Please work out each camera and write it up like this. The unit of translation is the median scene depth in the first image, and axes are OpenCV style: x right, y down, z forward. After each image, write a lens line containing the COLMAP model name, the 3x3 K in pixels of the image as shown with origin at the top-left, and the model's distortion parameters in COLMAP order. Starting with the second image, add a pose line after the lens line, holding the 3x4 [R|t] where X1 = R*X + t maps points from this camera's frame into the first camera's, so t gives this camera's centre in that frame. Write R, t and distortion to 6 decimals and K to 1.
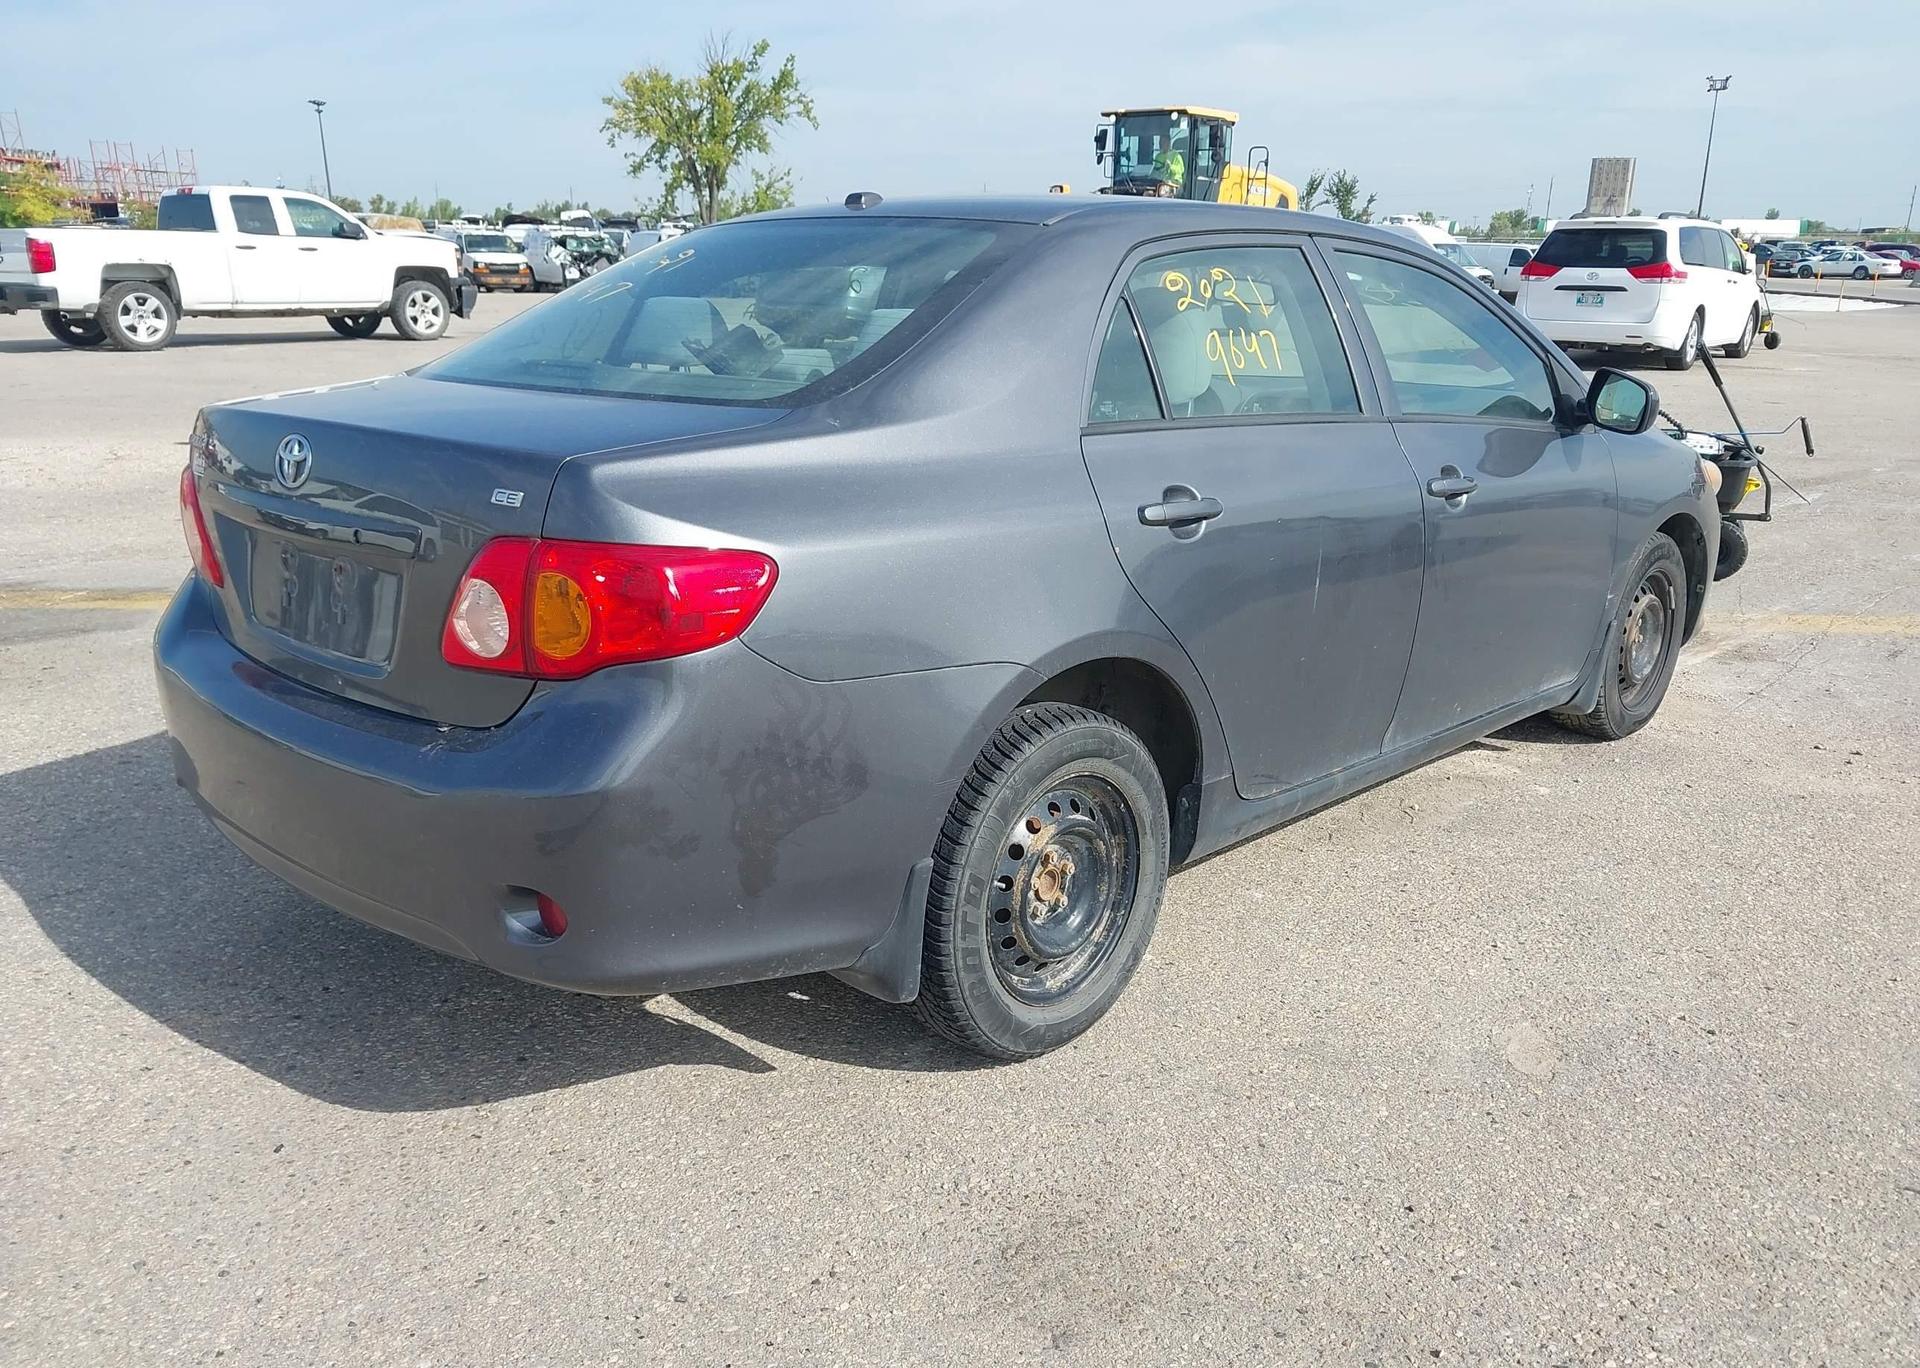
lens RADIAL K [[1553.0, 0, 986.4], [0, 1553.0, 701.0], [0, 0, 1]] dist [0.004790, -0.004765]
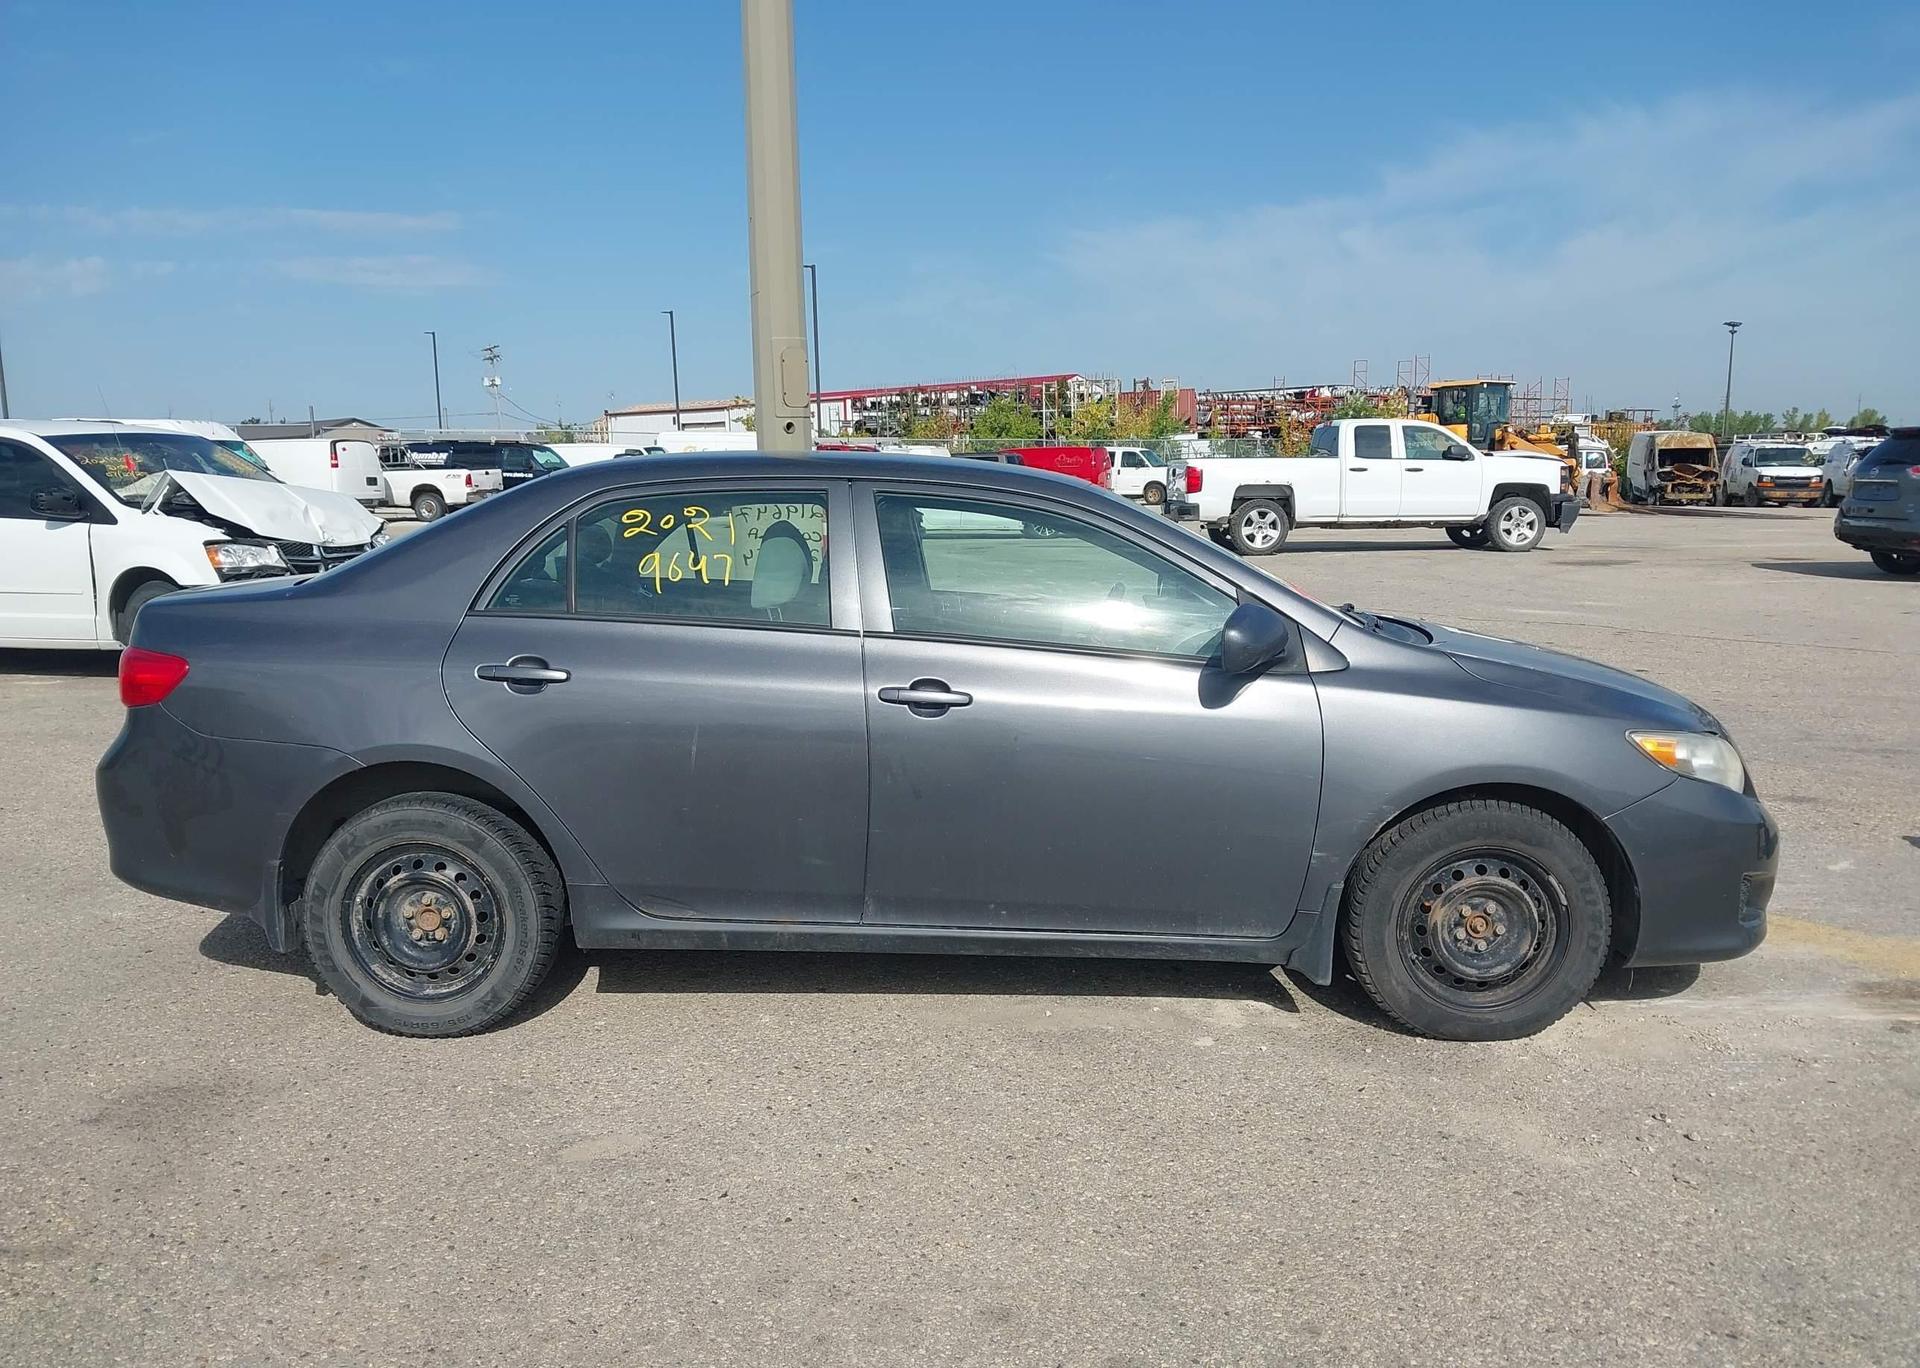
lens RADIAL K [[1553.0, 0, 967.3], [0, 1553.0, 682.5], [0, 0, 1]] dist [0.004790, -0.004765]
pose [[0.655824, 0.088071, -0.749759, 0.871889], [-0.193904, 0.979503, -0.054552, -0.070967], [0.729586, 0.181158, 0.659458, 0.221876]]
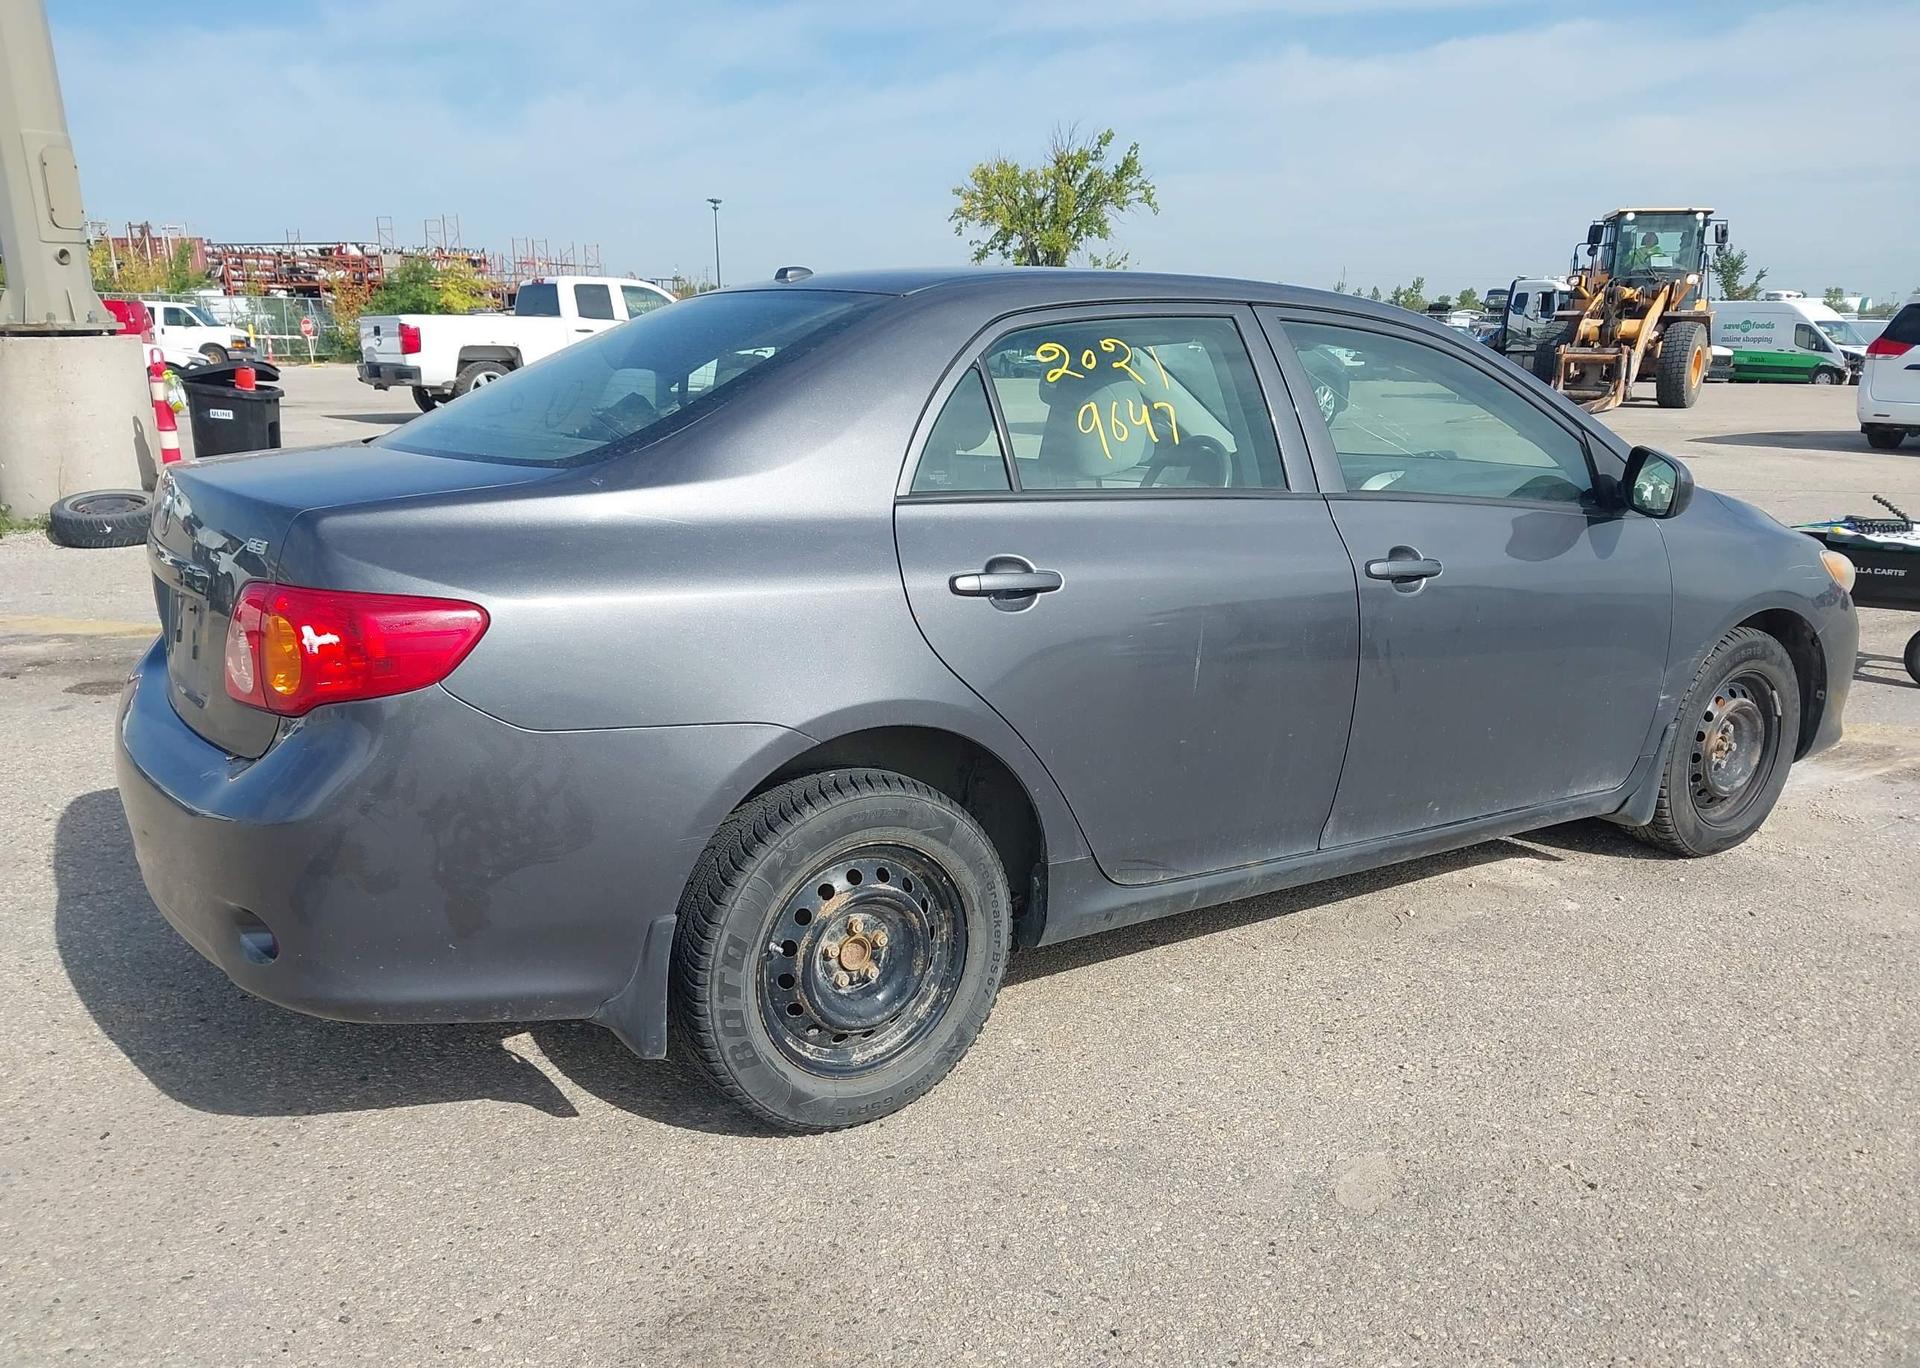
lens RADIAL K [[1553.0, 0, 970.1], [0, 1553.0, 694.7], [0, 0, 1]] dist [0.004790, -0.004765]
pose [[0.974371, 0.046534, -0.220080, 0.194228], [-0.058126, 0.997226, -0.046490, -0.002959], [0.217306, 0.058091, 0.974373, 0.027492]]
